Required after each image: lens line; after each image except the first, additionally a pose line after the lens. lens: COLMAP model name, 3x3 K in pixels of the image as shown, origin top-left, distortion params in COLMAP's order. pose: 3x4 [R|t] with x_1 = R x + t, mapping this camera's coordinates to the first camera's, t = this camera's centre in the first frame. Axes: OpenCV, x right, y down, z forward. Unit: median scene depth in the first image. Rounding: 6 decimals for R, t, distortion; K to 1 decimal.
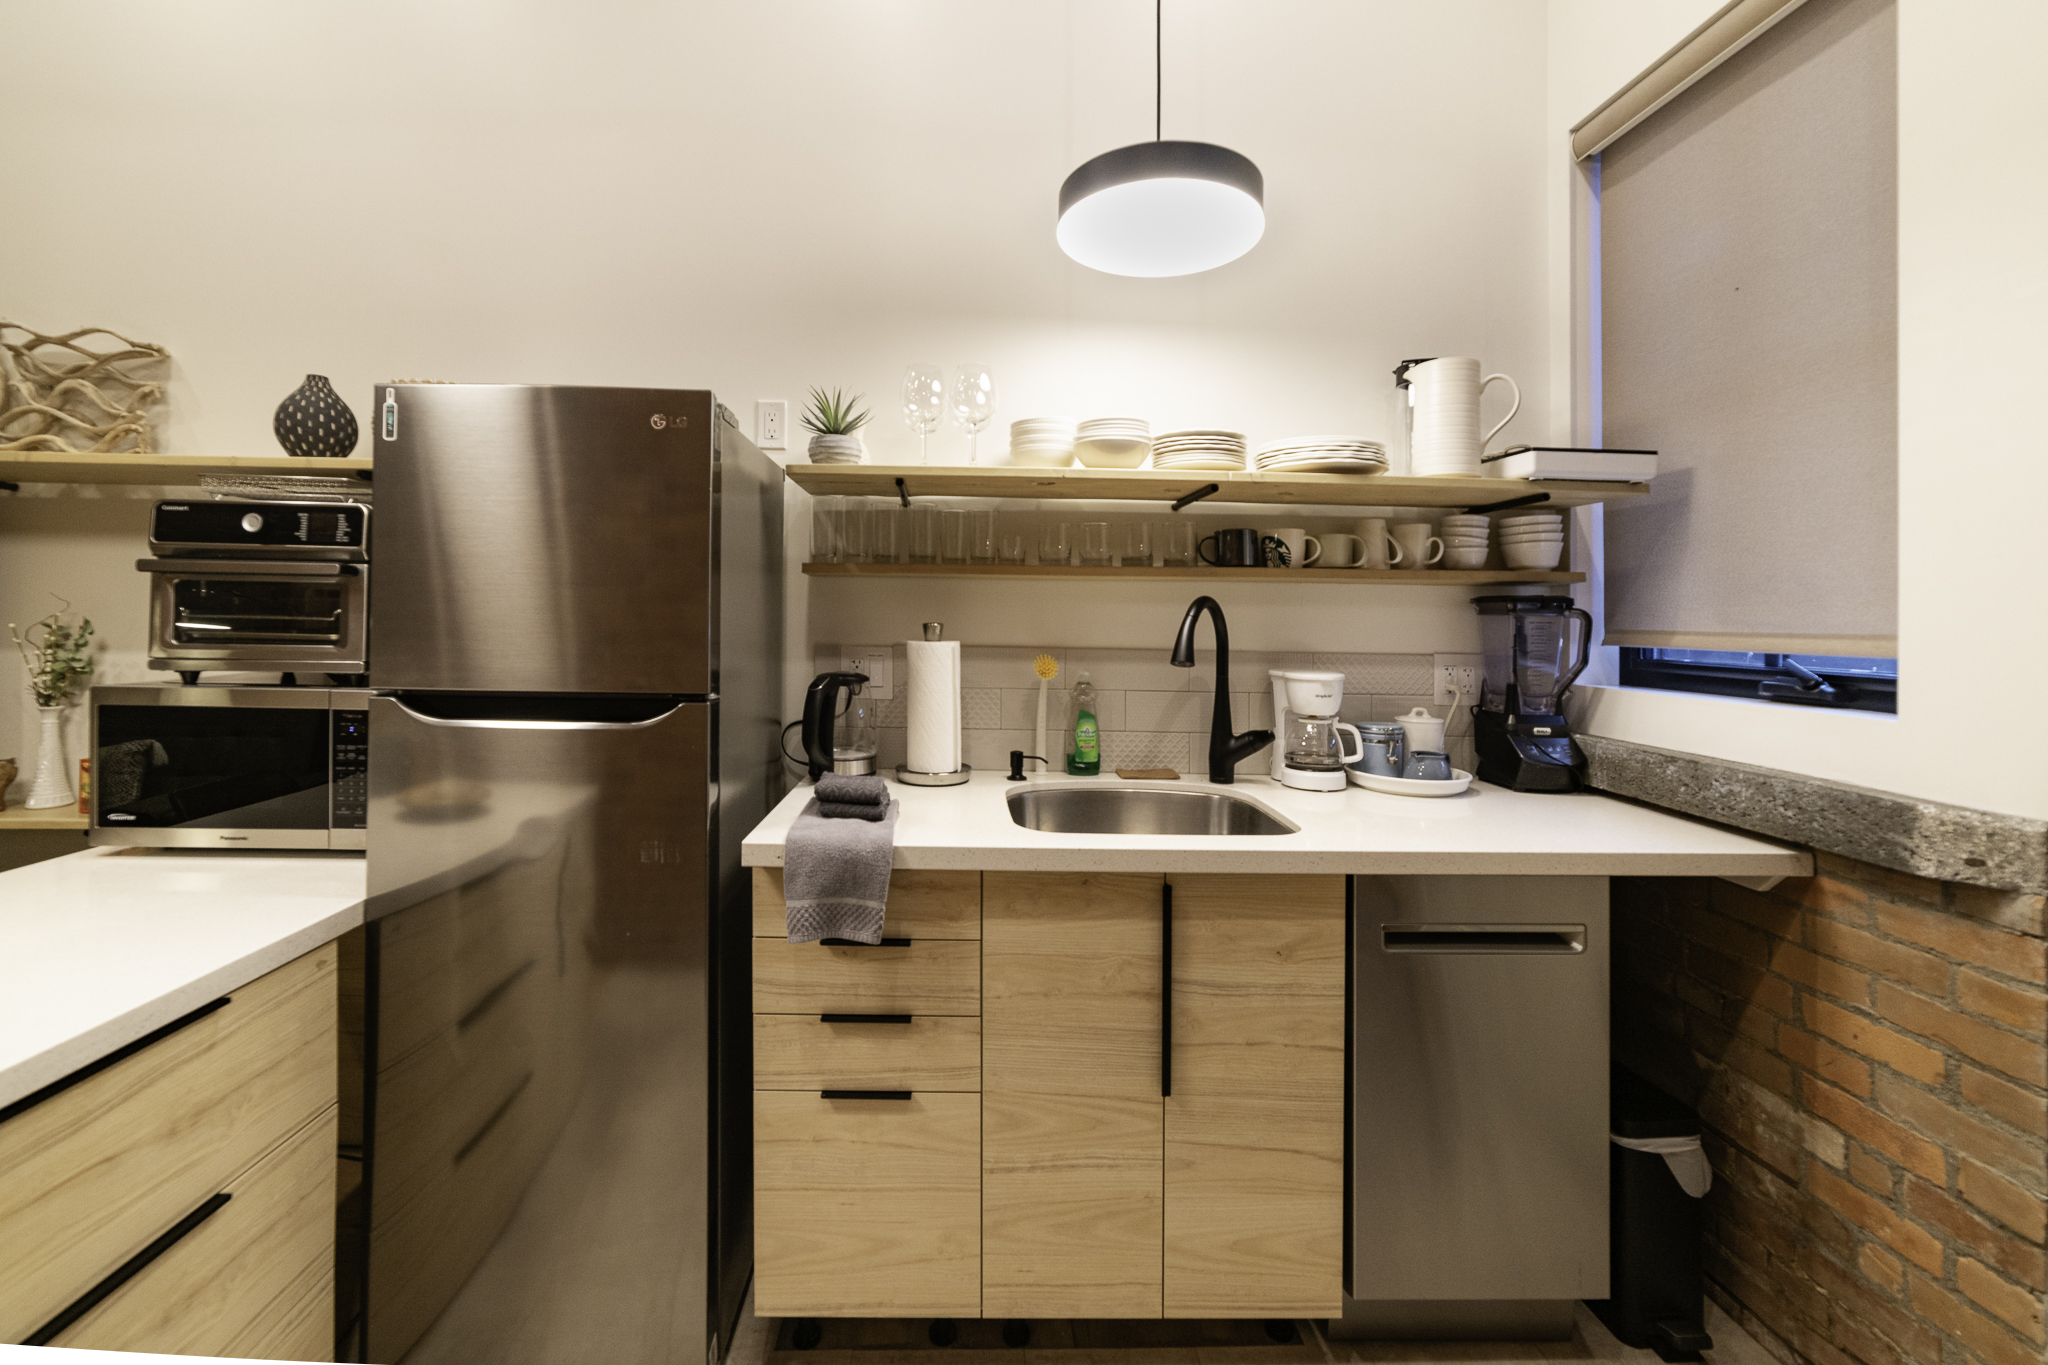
lens RADIAL K [[835.6, 0, 1045.8], [0, 835.6, 642.8], [0, 0, 1]] dist [-0.010676, 0.004825]
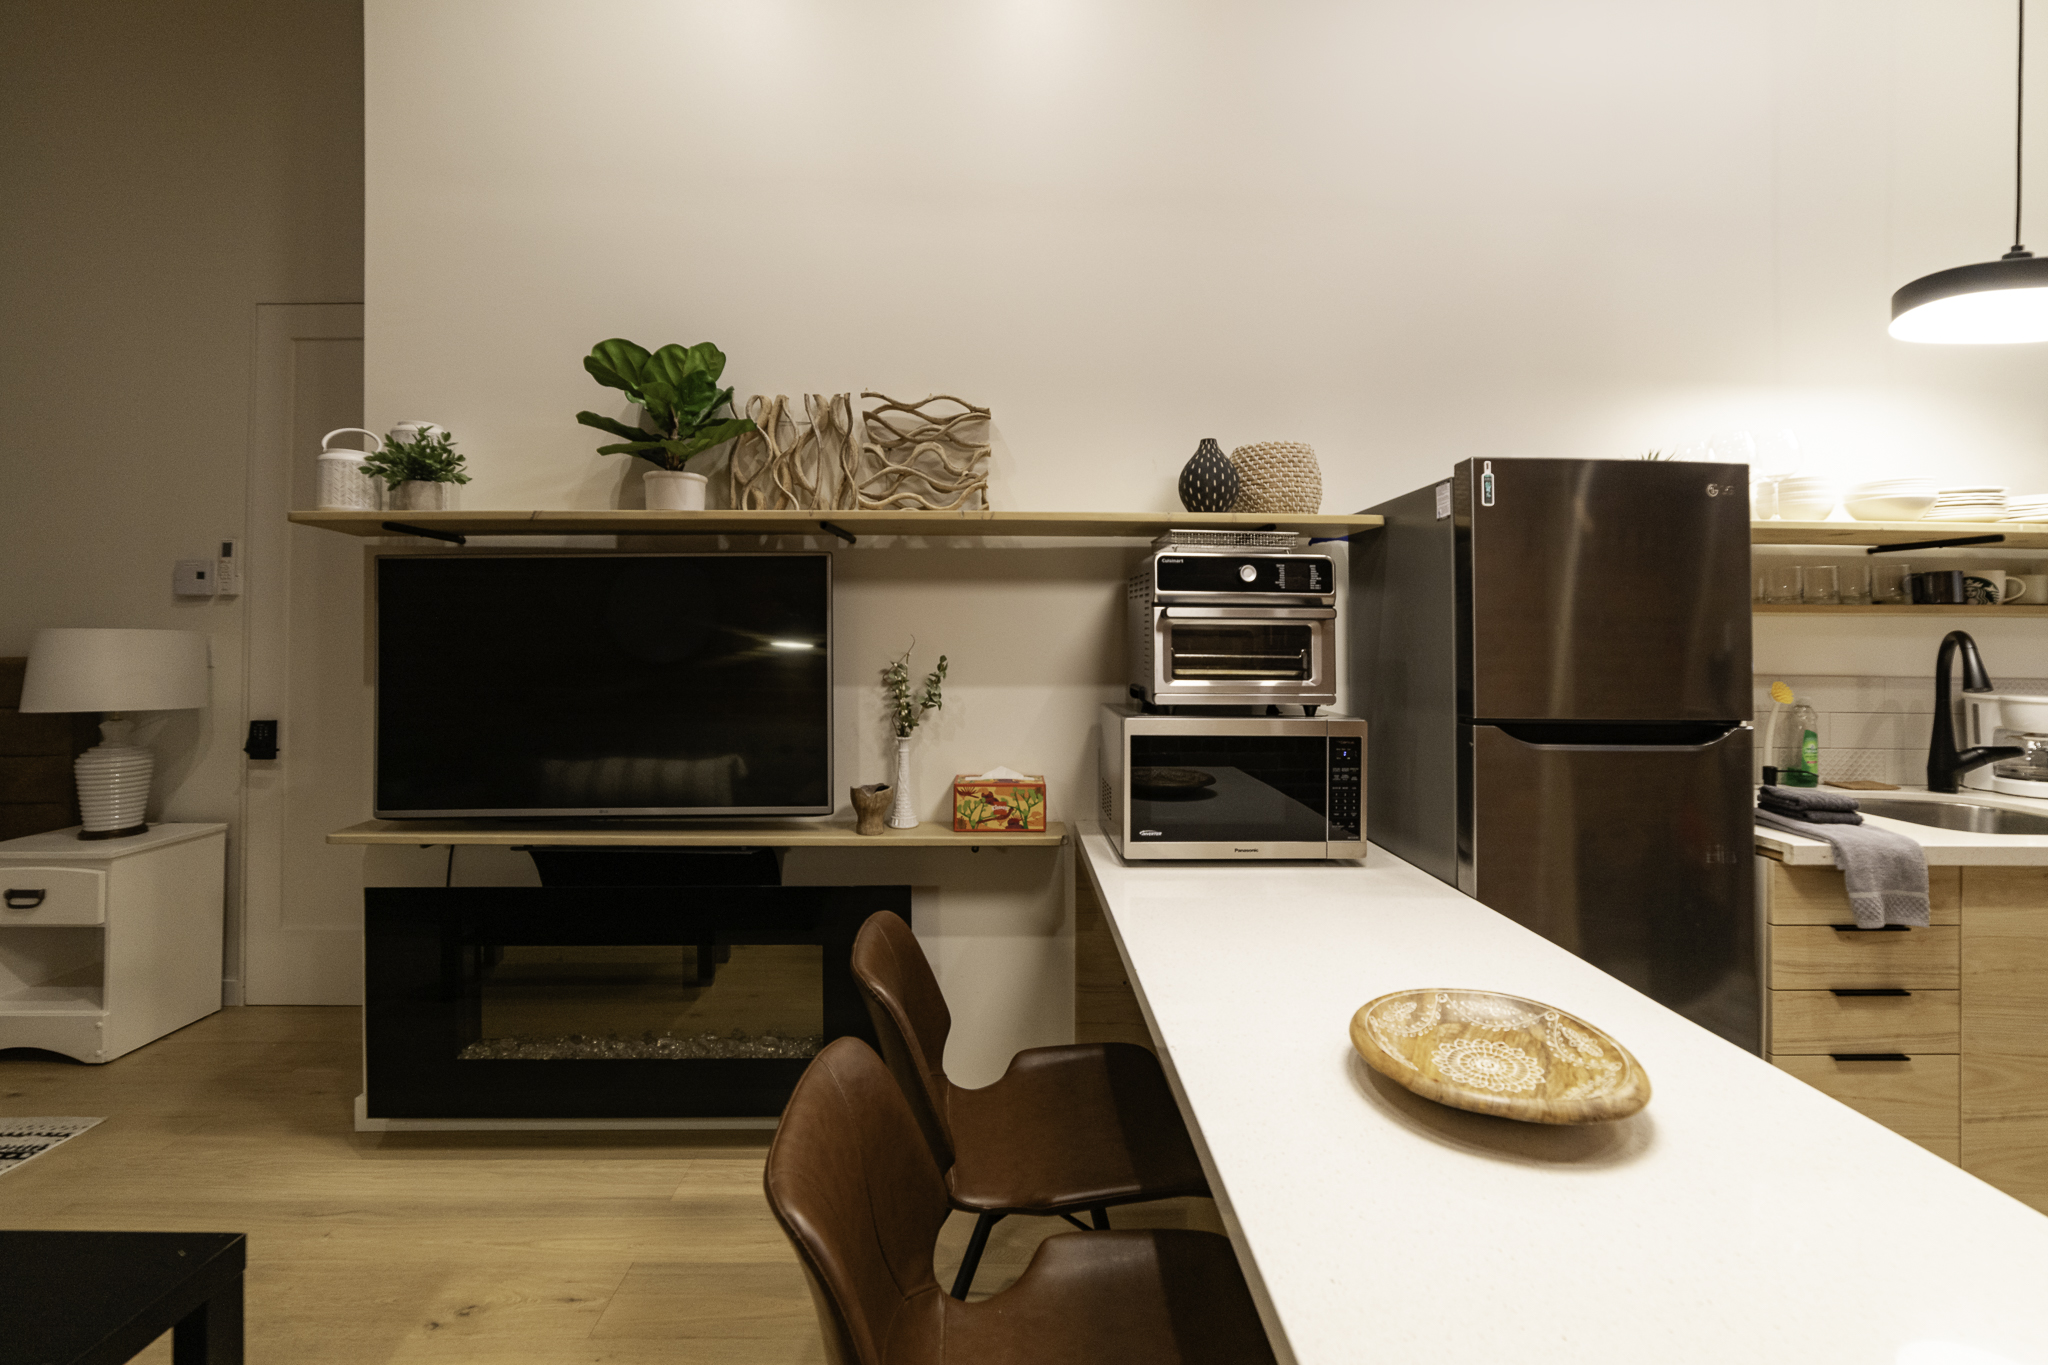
lens RADIAL K [[835.6, 0, 1019.4], [0, 835.6, 665.4], [0, 0, 1]] dist [-0.010676, 0.004825]
pose [[0.999794, -0.008468, 0.018465, -1.304769], [0.008450, 0.999964, 0.001010, -0.022895], [-0.018473, -0.000854, 0.999829, -0.141515]]
